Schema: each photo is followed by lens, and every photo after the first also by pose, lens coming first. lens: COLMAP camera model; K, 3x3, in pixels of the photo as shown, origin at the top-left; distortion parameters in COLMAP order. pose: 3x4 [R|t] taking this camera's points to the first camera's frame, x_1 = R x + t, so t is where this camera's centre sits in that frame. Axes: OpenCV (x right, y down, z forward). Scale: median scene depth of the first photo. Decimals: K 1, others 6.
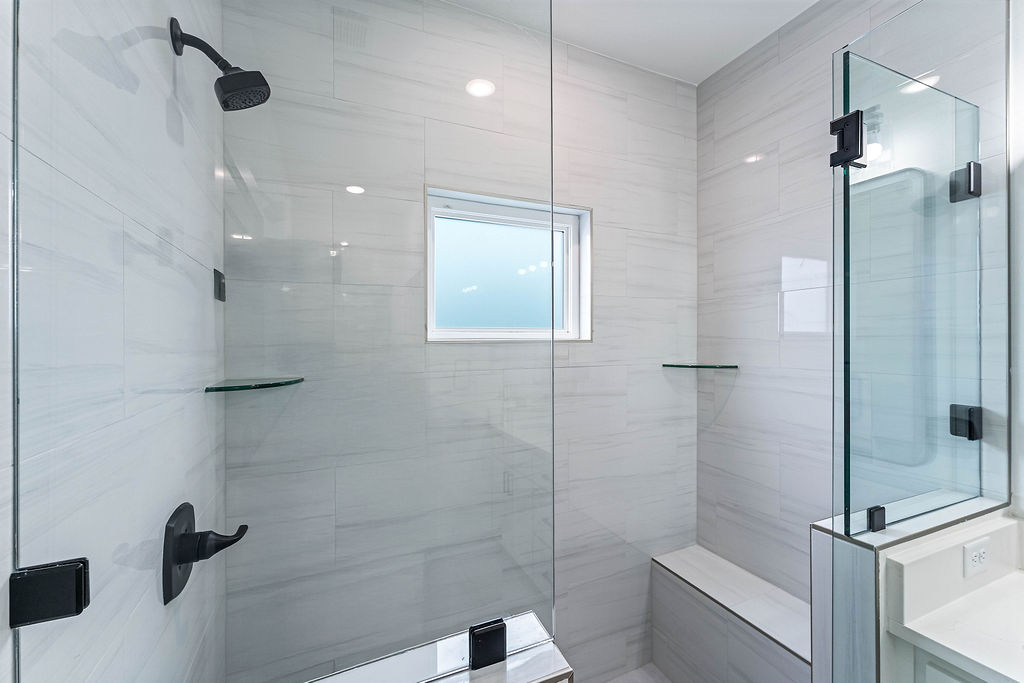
lens RADIAL K [[415.5, 0, 519.1], [0, 415.5, 335.4], [0, 0, 1]] dist [0.001265, -0.000130]
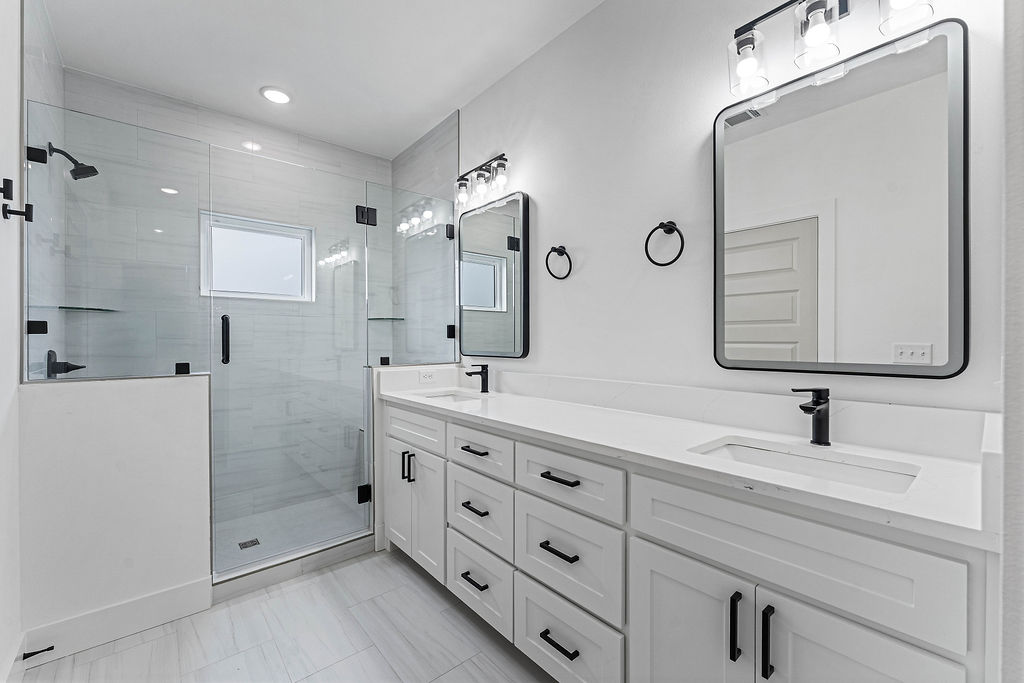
lens RADIAL K [[415.5, 0, 508.8], [0, 415.5, 339.9], [0, 0, 1]] dist [0.001265, -0.000130]
pose [[0.963941, 0.003383, 0.266094, 0.470521], [-0.005772, 0.999950, 0.008199, 0.146137], [-0.266053, -0.009440, 0.963912, -0.877024]]
